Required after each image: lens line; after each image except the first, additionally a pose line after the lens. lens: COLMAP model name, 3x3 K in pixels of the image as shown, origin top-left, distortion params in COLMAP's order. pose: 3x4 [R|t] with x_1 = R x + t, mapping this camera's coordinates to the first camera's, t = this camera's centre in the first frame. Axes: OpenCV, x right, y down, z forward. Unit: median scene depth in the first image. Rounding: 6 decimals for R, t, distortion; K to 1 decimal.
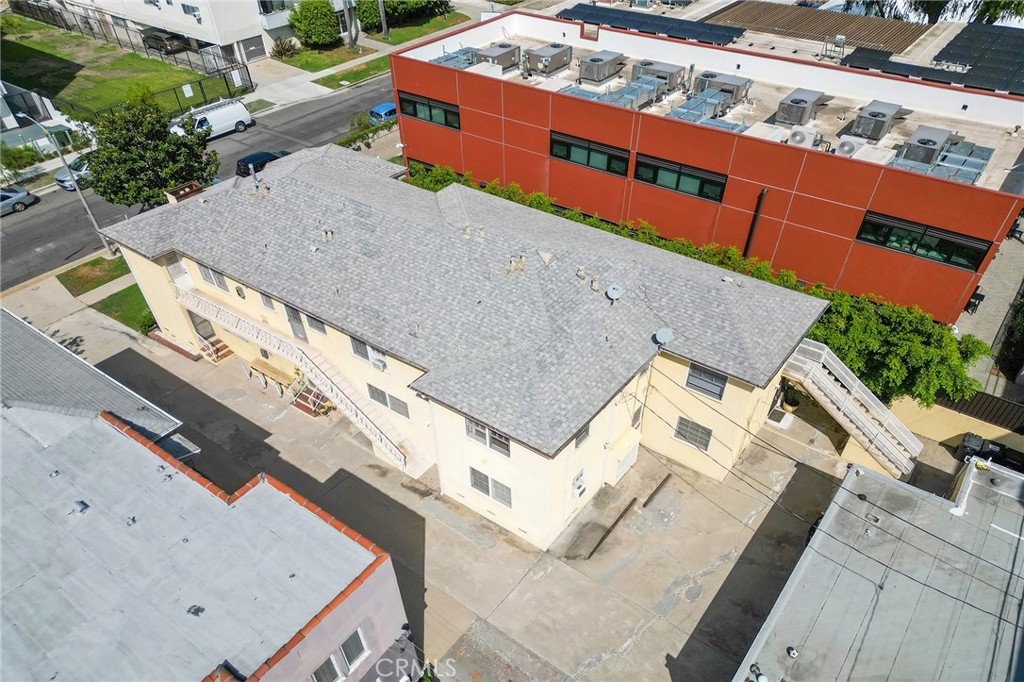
lens RADIAL K [[642.2, 0, 512.0], [0, 642.2, 341.0], [0, 0, 1]] dist [0.048595, 0.000177]
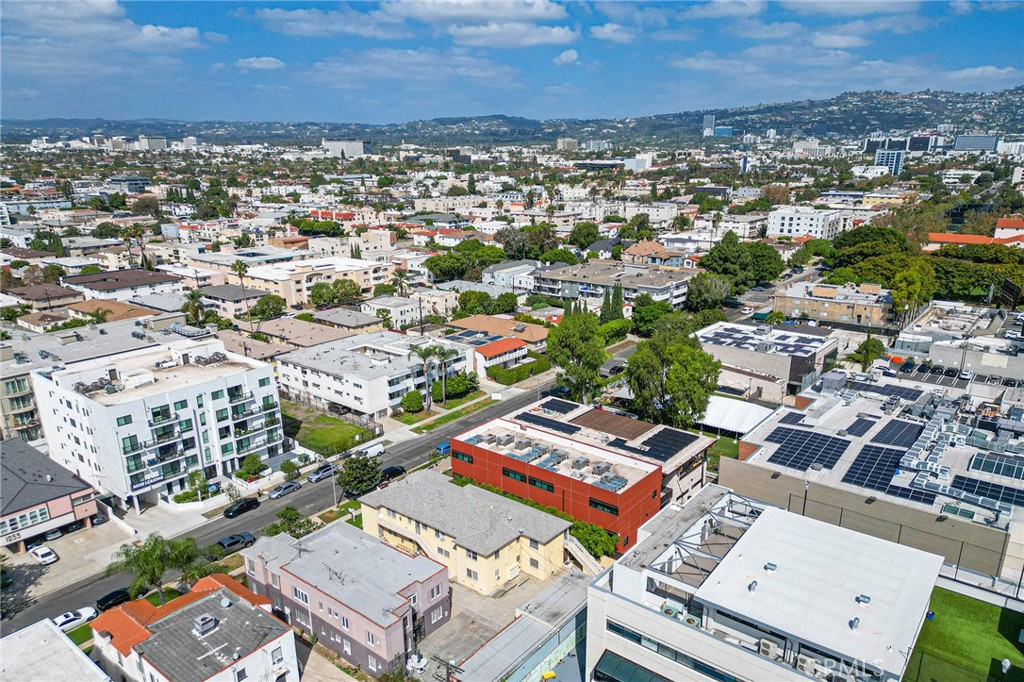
lens RADIAL K [[642.2, 0, 512.0], [0, 642.2, 341.0], [0, 0, 1]] dist [0.048595, 0.000177]
pose [[0.998686, 0.010706, -0.050114, 0.218755], [-0.030504, 0.909994, -0.413499, 0.328686], [0.041176, 0.414484, 0.909125, -1.715686]]
